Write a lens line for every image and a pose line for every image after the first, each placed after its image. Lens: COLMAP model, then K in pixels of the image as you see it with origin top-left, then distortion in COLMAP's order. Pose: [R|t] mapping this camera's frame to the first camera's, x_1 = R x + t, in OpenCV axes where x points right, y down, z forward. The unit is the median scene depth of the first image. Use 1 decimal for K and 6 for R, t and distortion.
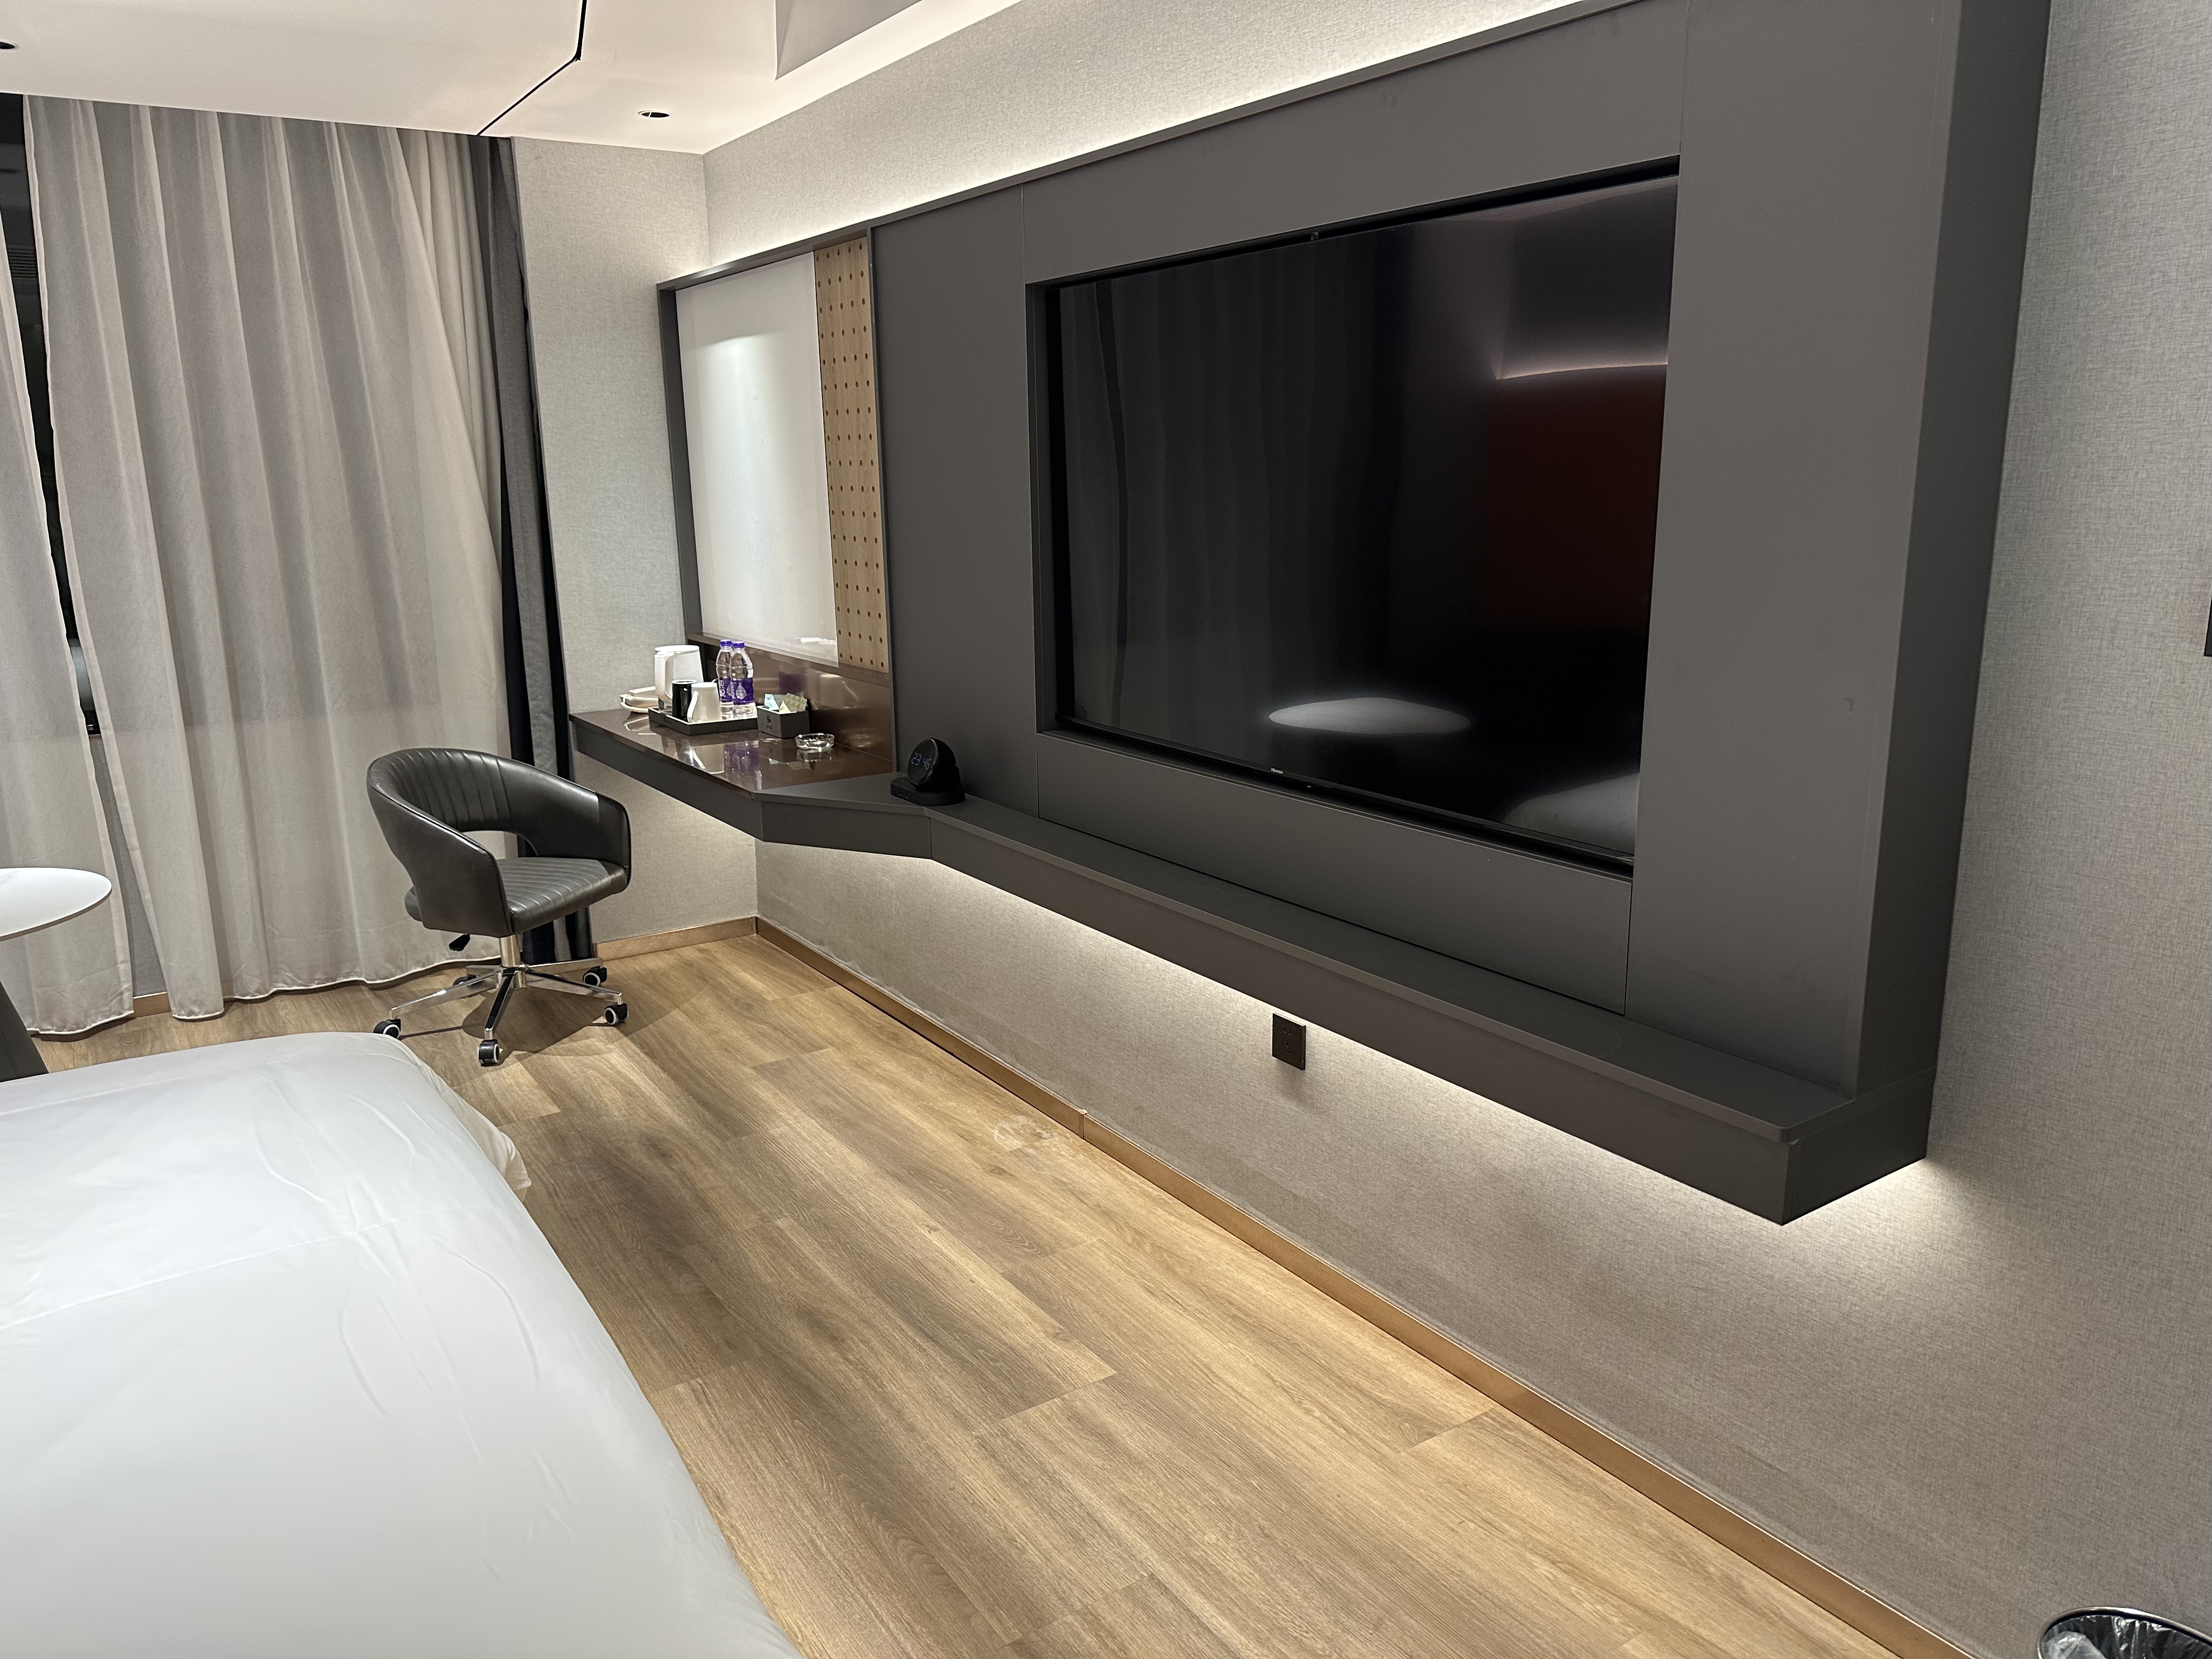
lens RADIAL K [[1560.5, 0, 1115.7], [0, 1560.5, 818.6], [0, 0, 1]] dist [0.030910, -0.016275]
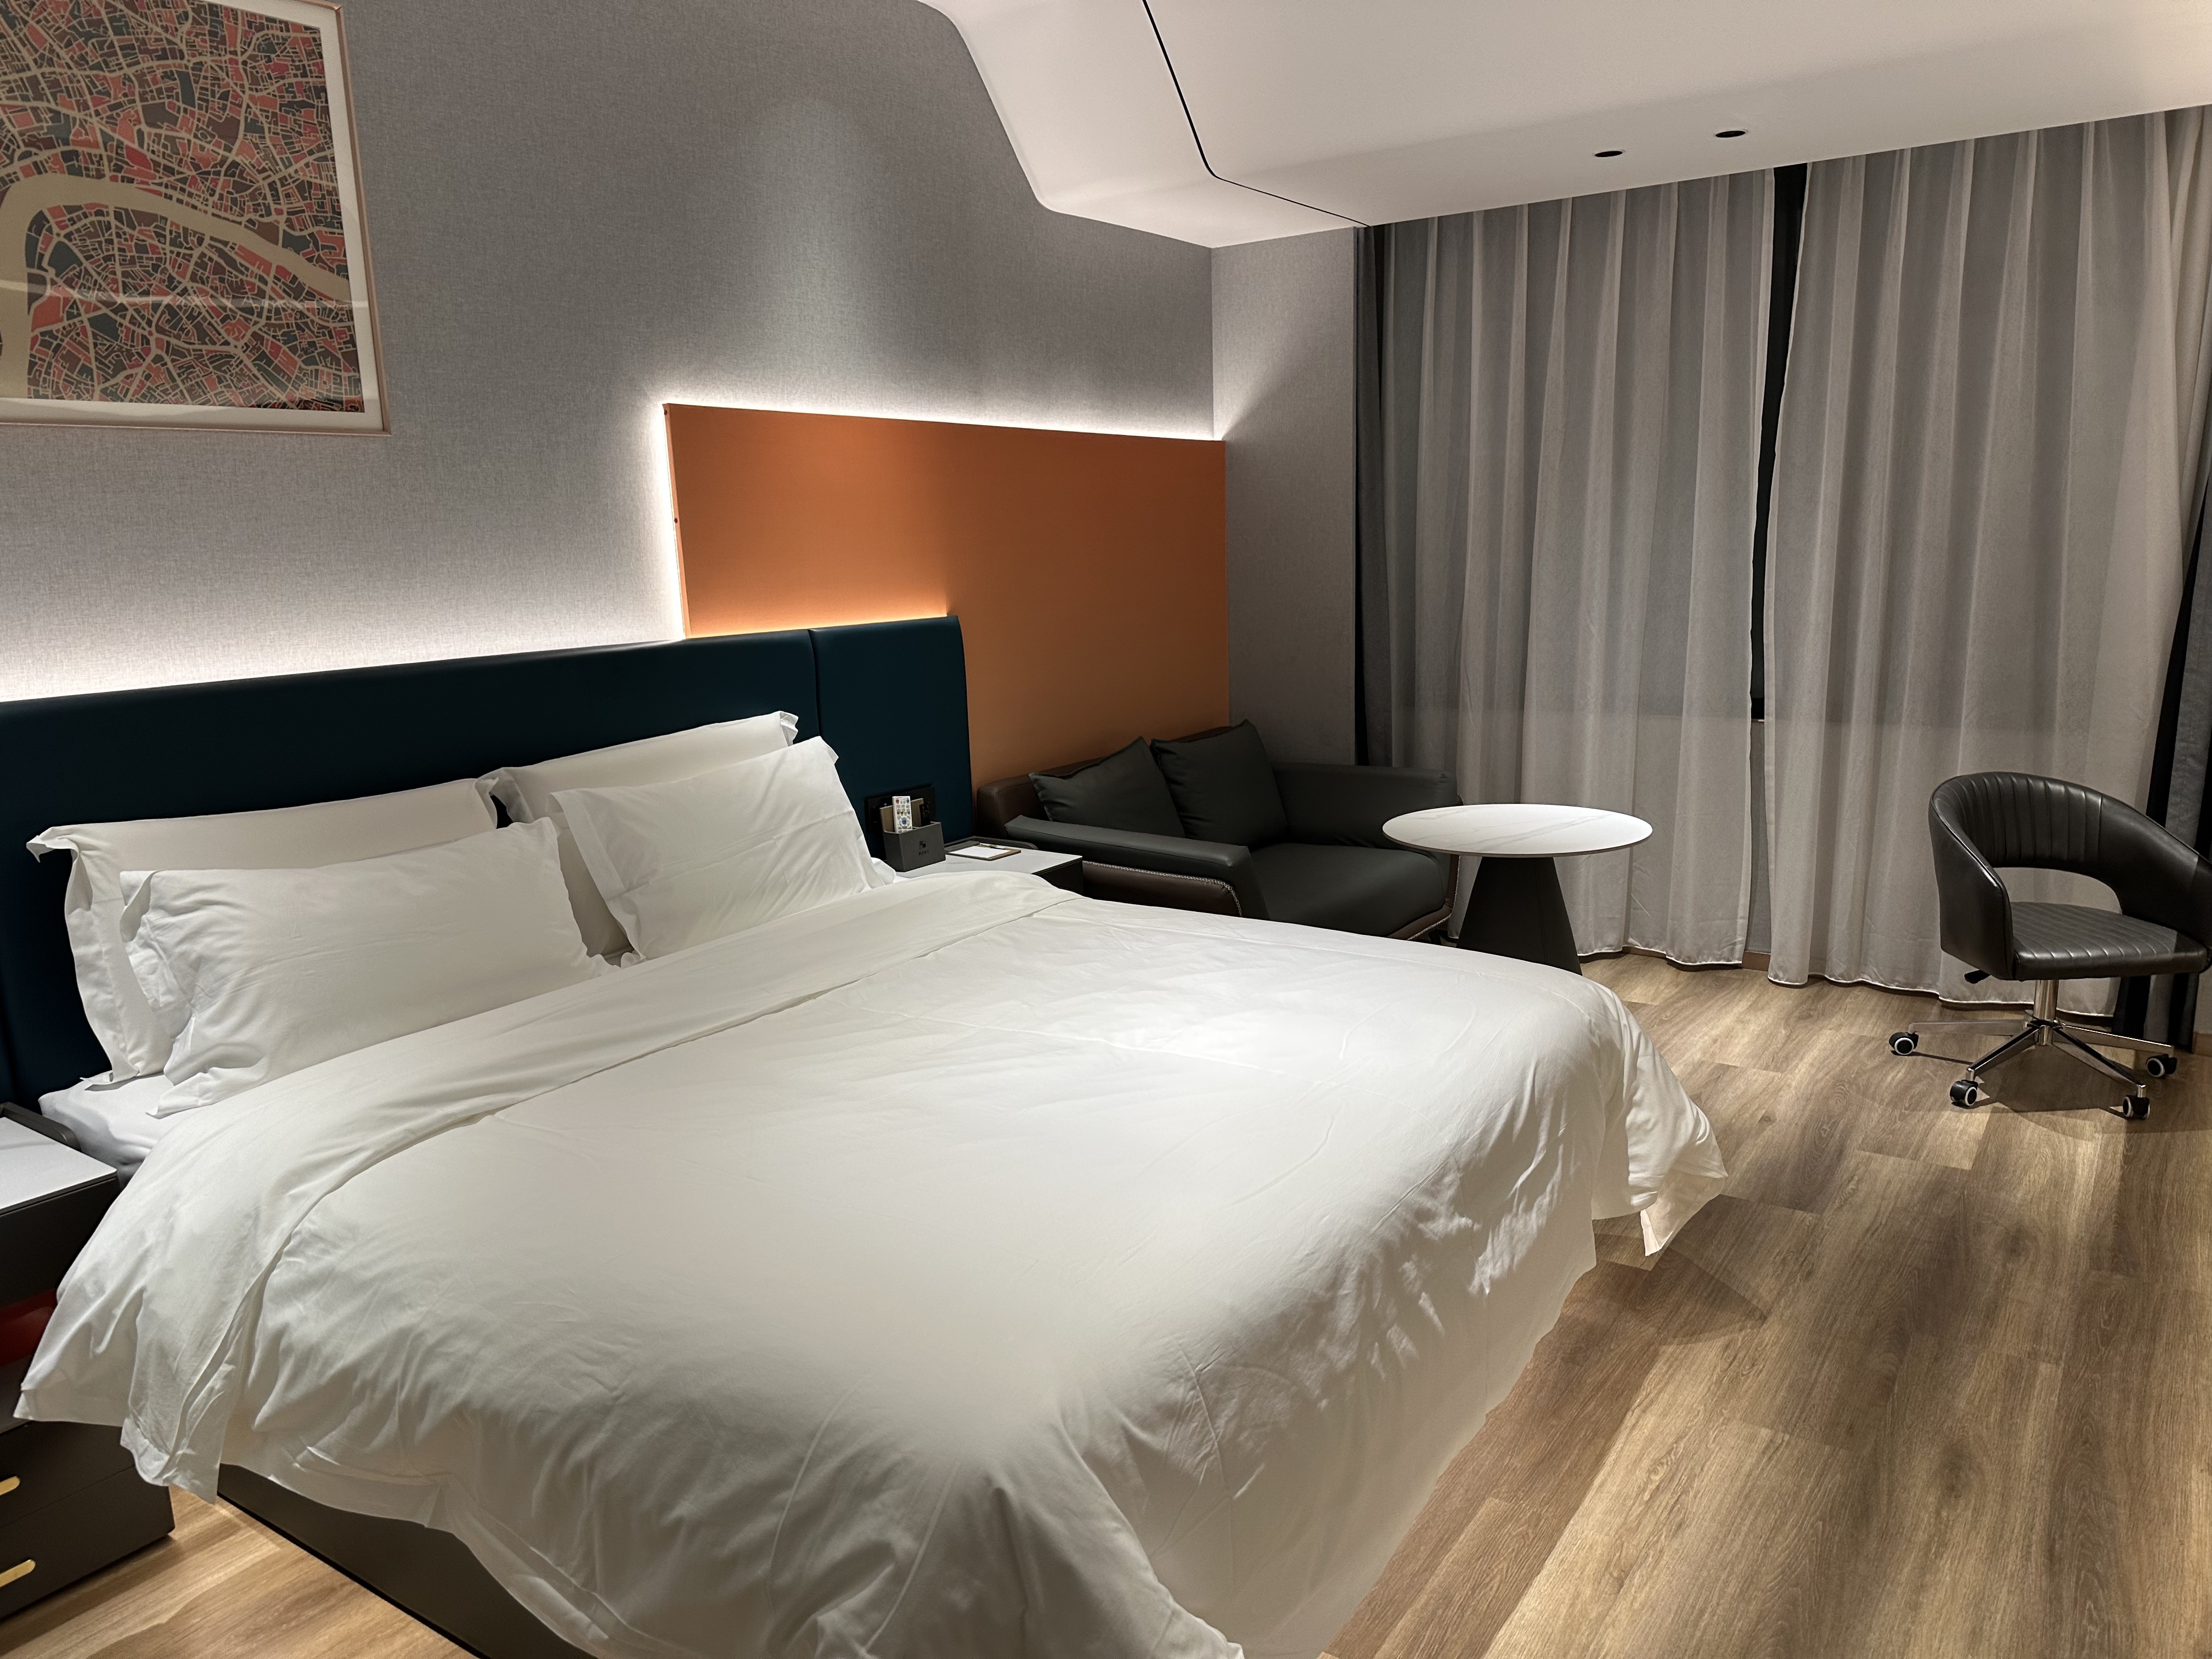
lens RADIAL K [[1560.5, 0, 1121.0], [0, 1560.5, 830.8], [0, 0, 1]] dist [0.030910, -0.016275]
pose [[0.390138, 0.185167, -0.901945, 0.223229], [-0.187036, 0.975085, 0.119280, -0.023474], [0.901560, 0.122161, 0.415051, 0.118168]]
